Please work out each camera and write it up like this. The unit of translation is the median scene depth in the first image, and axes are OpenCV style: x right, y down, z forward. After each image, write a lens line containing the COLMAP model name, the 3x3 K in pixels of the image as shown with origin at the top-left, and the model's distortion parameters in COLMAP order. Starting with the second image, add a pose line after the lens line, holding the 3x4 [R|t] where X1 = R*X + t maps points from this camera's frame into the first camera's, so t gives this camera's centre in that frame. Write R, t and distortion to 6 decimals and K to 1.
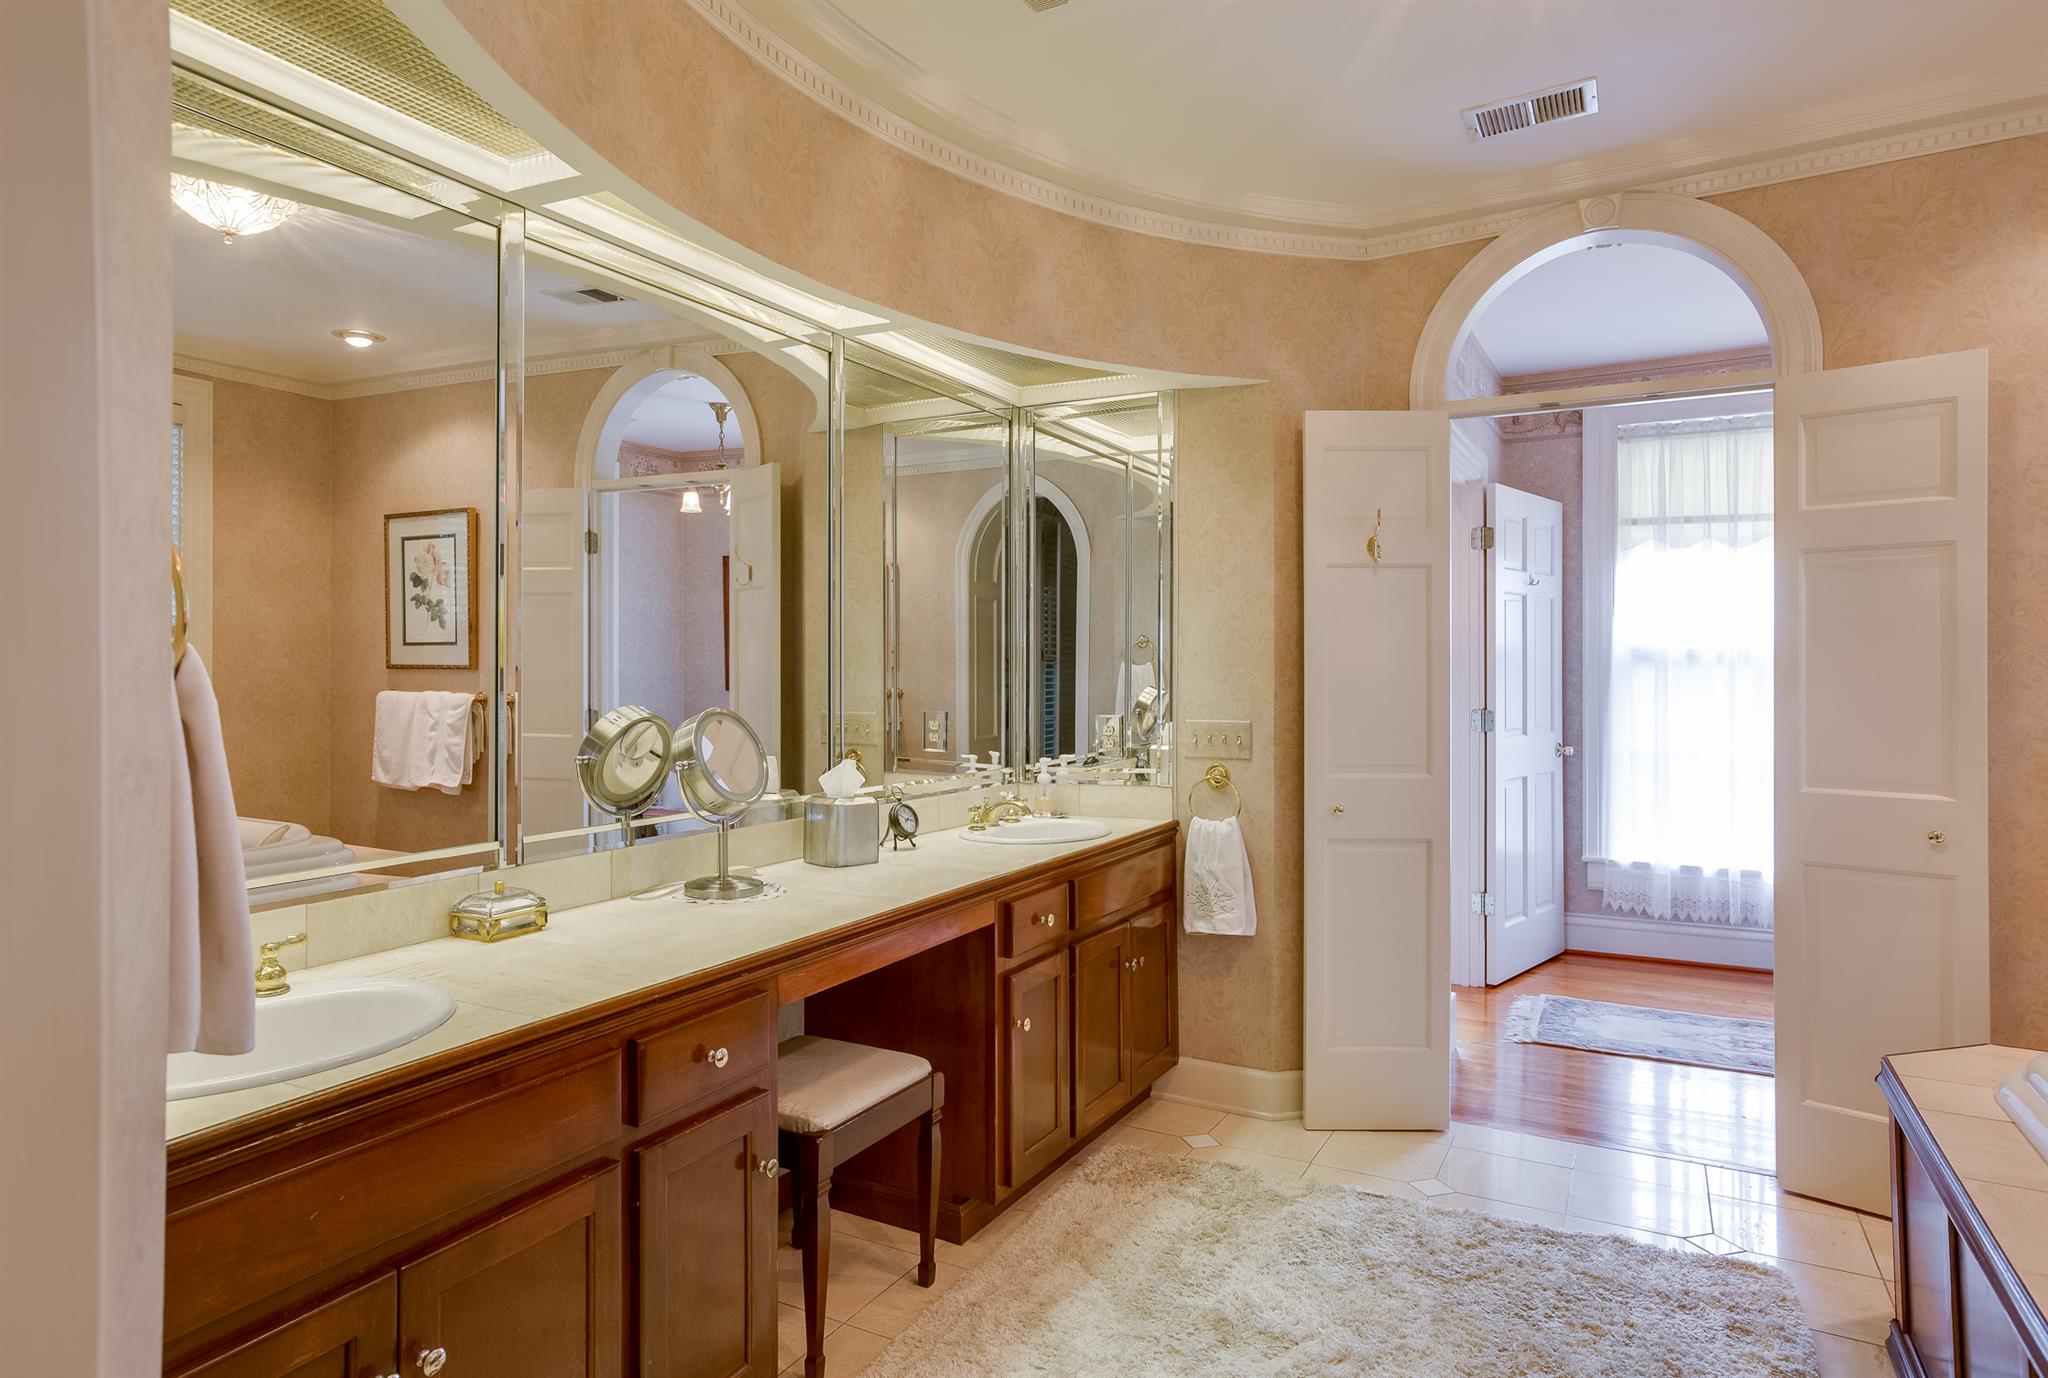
lens RADIAL K [[1273.5, 0, 1024.0], [0, 1273.5, 679.9], [0, 0, 1]] dist [-0.000555, 0.073871]
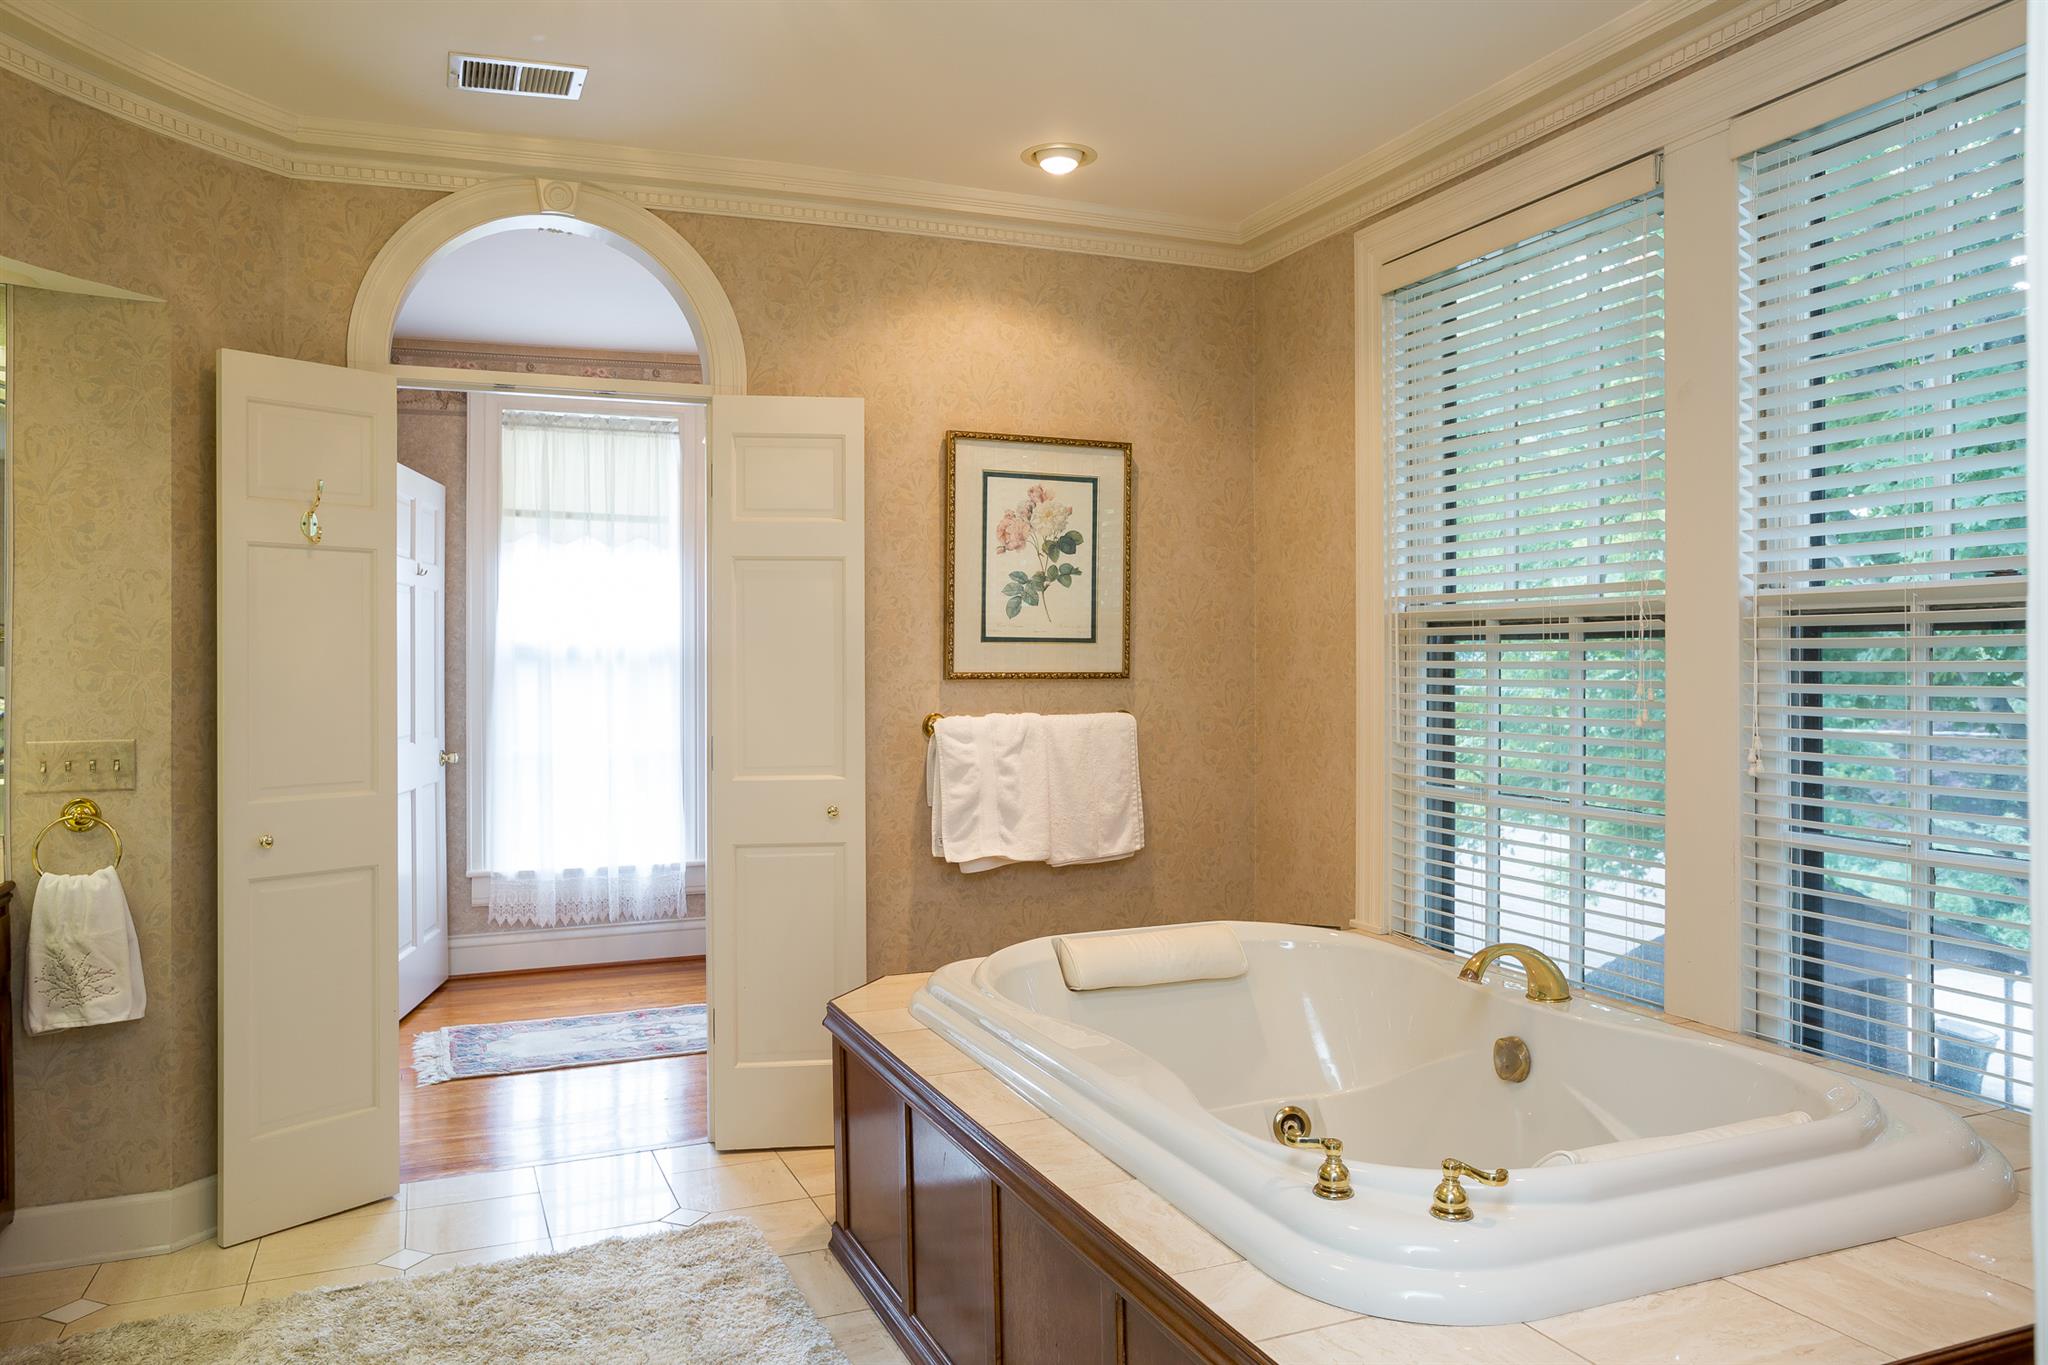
lens RADIAL K [[1446.9, 0, 1024.0], [0, 1446.9, 682.5], [0, 0, 1]] dist [0.000161, 0.082786]
pose [[0.655461, -0.014201, 0.755096, -0.137103], [0.013103, 0.999887, 0.007432, -0.001373], [-0.755116, 0.005023, 0.655572, 0.017242]]
